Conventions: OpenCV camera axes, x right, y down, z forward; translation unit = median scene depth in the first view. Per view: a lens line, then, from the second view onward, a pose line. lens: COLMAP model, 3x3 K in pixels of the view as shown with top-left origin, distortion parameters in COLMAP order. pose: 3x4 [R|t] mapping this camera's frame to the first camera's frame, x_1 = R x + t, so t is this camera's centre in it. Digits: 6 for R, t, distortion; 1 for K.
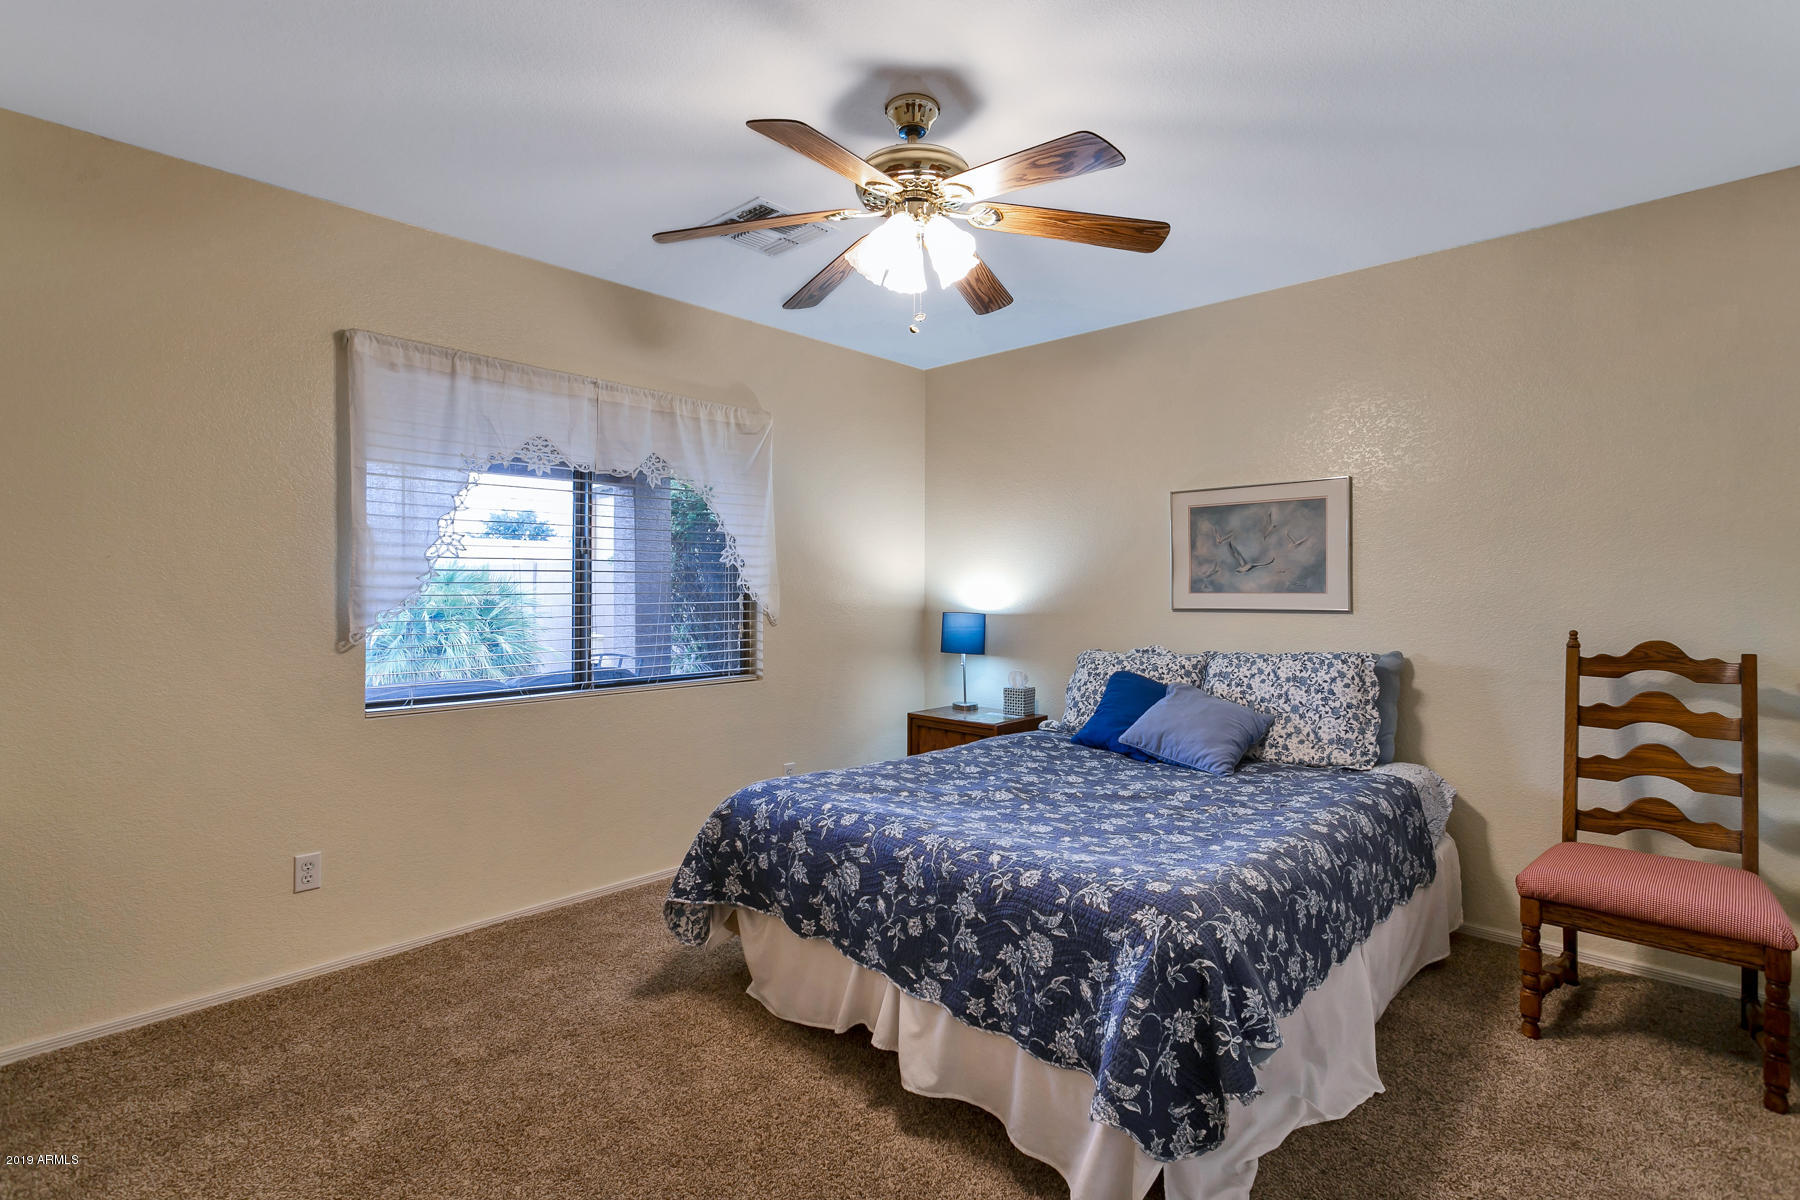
lens RADIAL K [[854.9, 0, 898.6], [0, 854.9, 581.4], [0, 0, 1]] dist [0.000401, 0.000869]
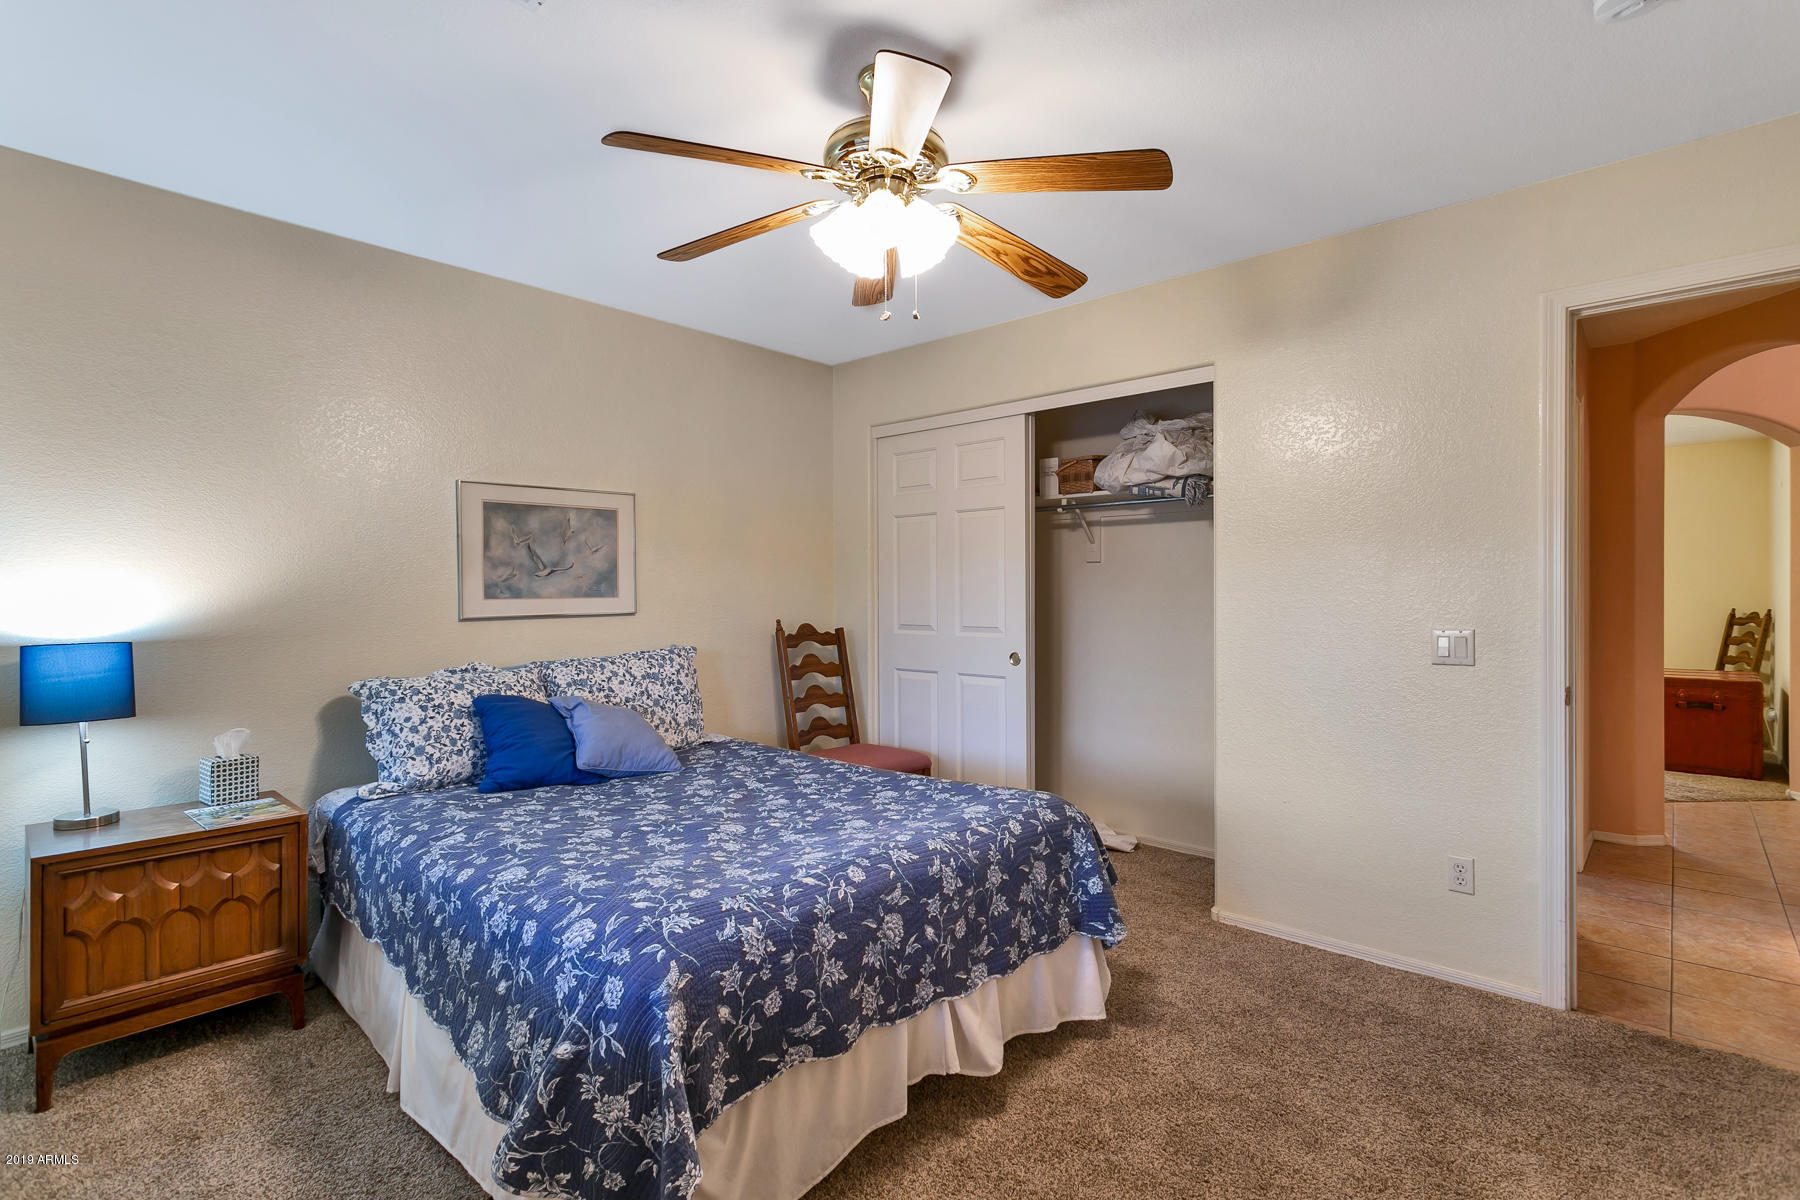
lens RADIAL K [[854.9, 0, 898.6], [0, 854.9, 581.4], [0, 0, 1]] dist [0.000401, 0.000869]
pose [[-0.015286, 0.008234, 0.999849, -0.648442], [-0.003448, 0.999960, -0.008288, 0.001286], [-0.999877, -0.003575, -0.015257, 0.710393]]
